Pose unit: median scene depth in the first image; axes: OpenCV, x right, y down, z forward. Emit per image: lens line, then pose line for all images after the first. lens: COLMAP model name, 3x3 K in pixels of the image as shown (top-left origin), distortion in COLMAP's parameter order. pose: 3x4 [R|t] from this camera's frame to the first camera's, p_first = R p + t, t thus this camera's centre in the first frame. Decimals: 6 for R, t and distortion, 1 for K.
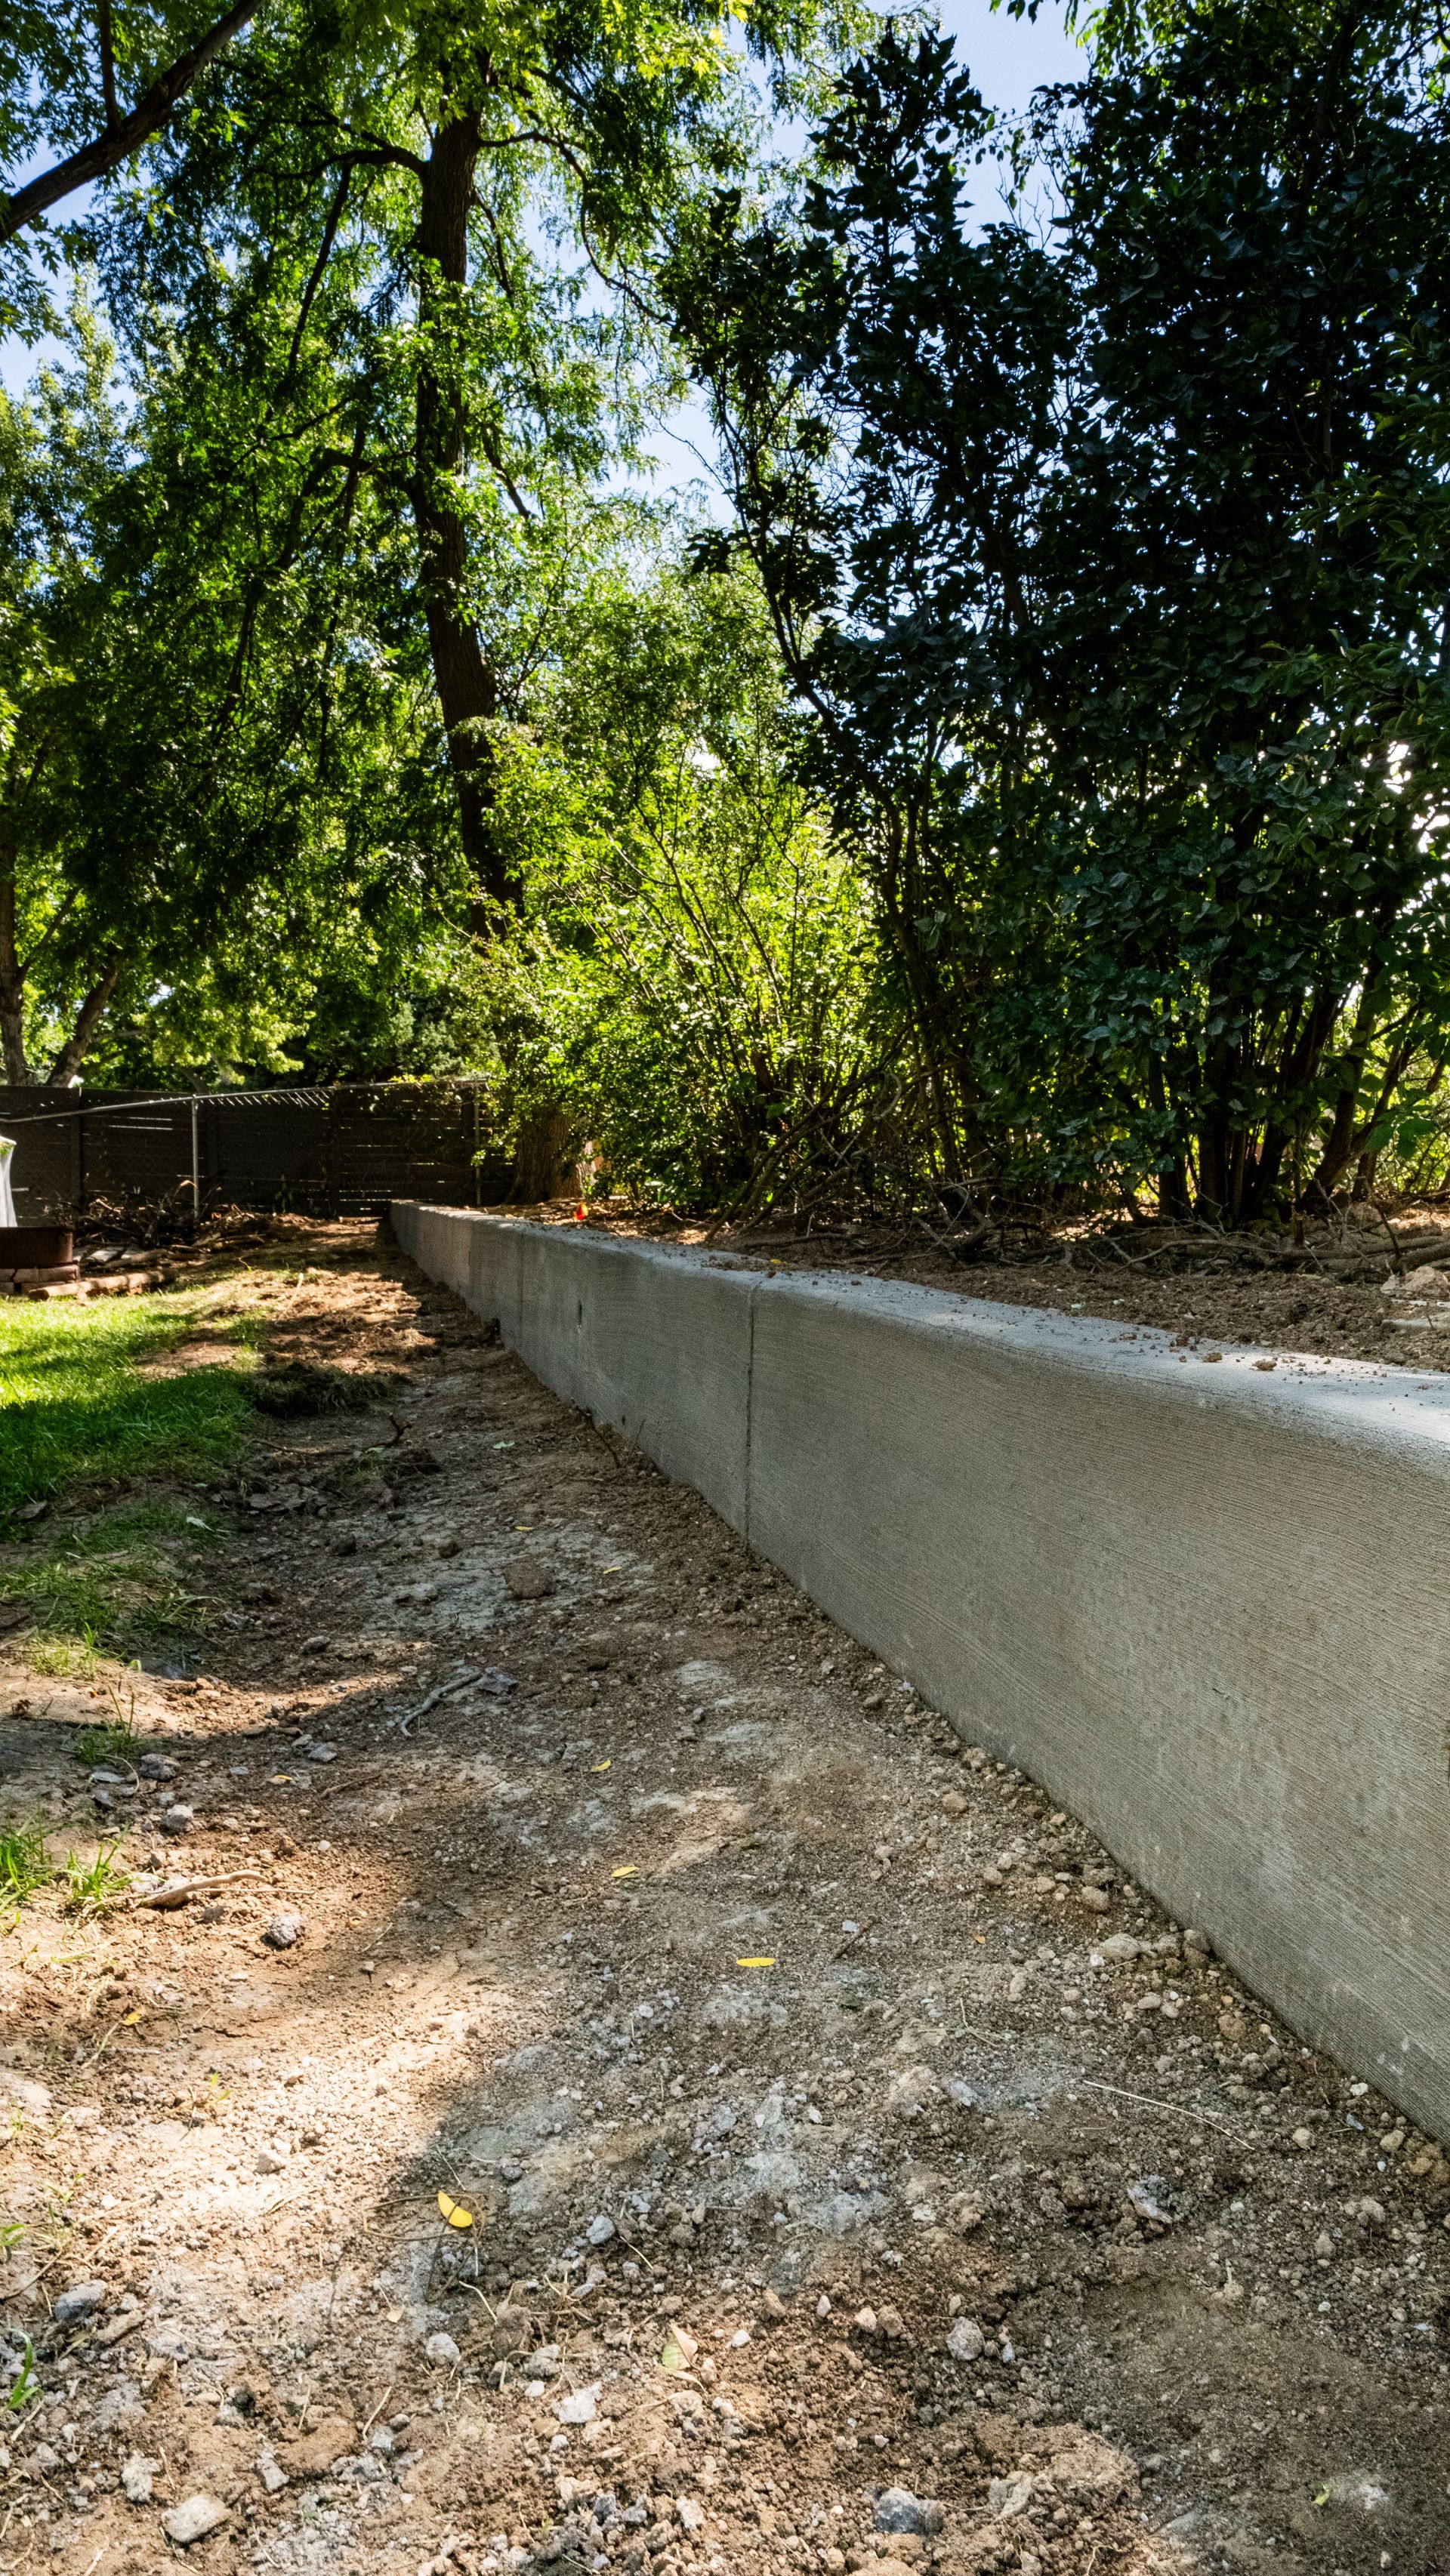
lens RADIAL K [[1708.4, 0, 731.9], [0, 1708.4, 1299.0], [0, 0, 1]] dist [-0.016335, 0.004857]
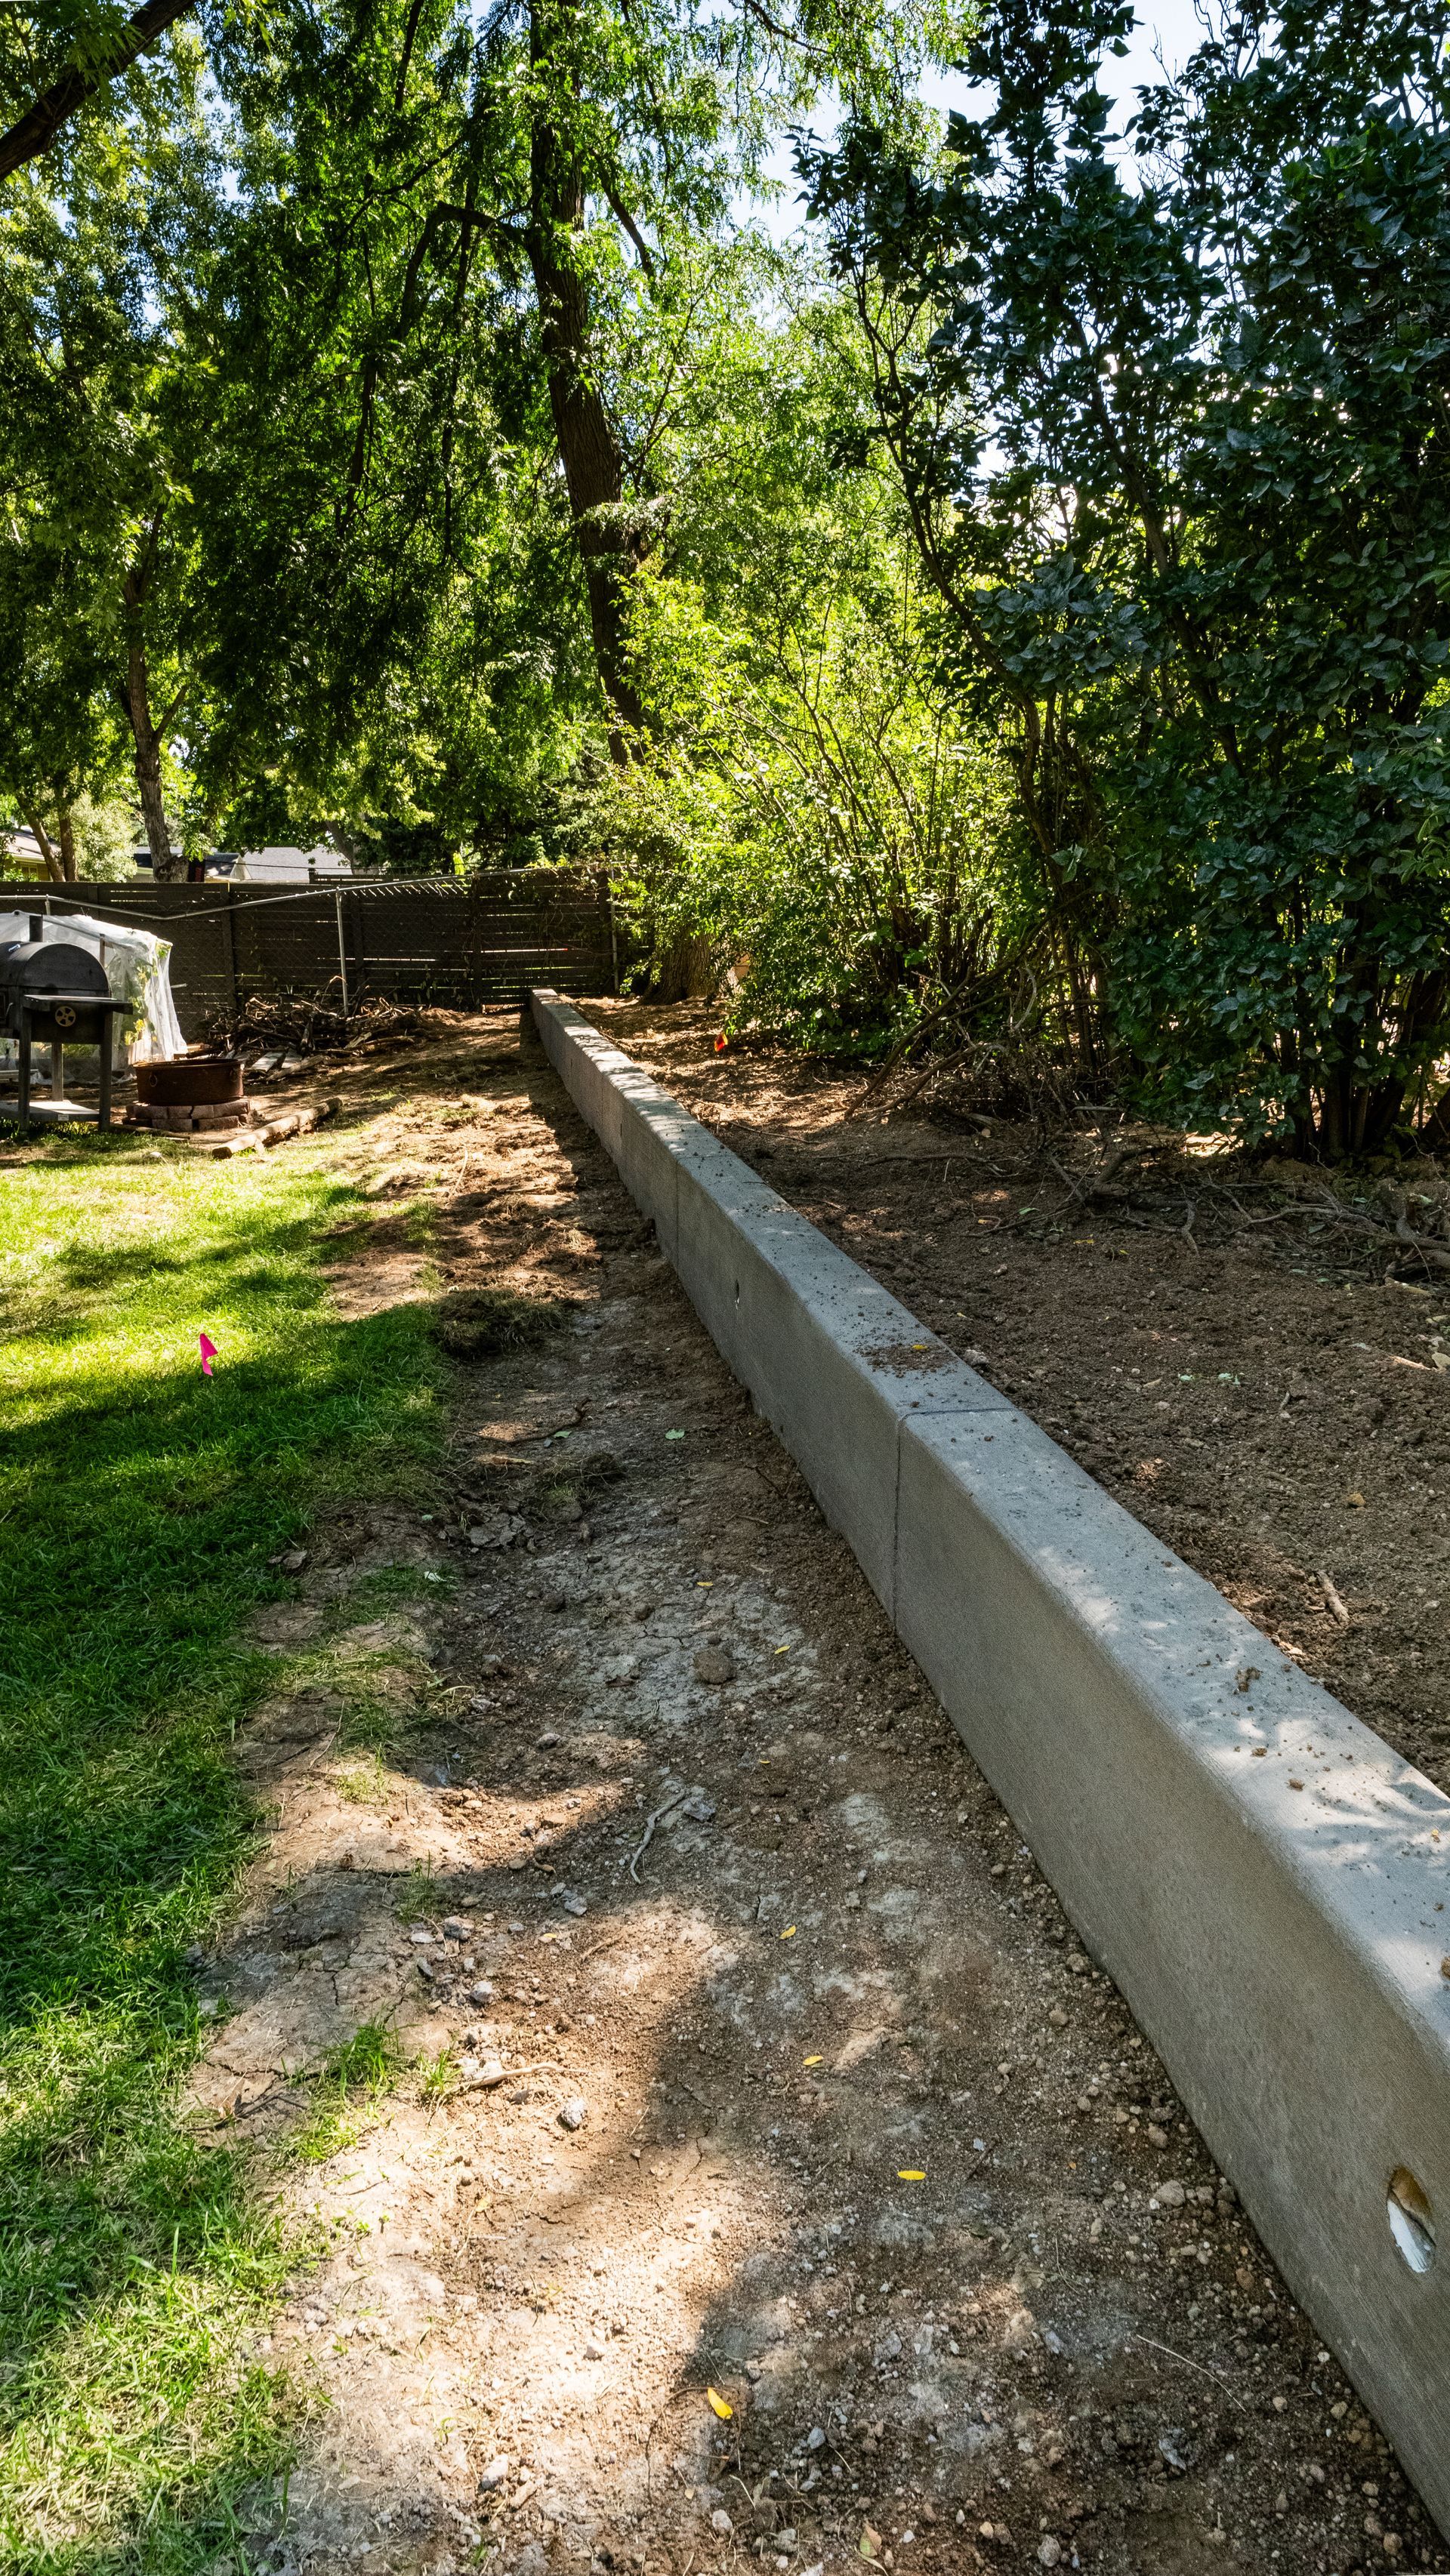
lens RADIAL K [[1708.4, 0, 718.5], [0, 1708.4, 1273.4], [0, 0, 1]] dist [-0.016335, 0.004857]
pose [[0.996353, -0.003536, -0.085253, -0.017085], [0.016677, 0.987941, 0.153931, -0.429536], [0.083681, -0.154792, 0.984397, -0.216021]]
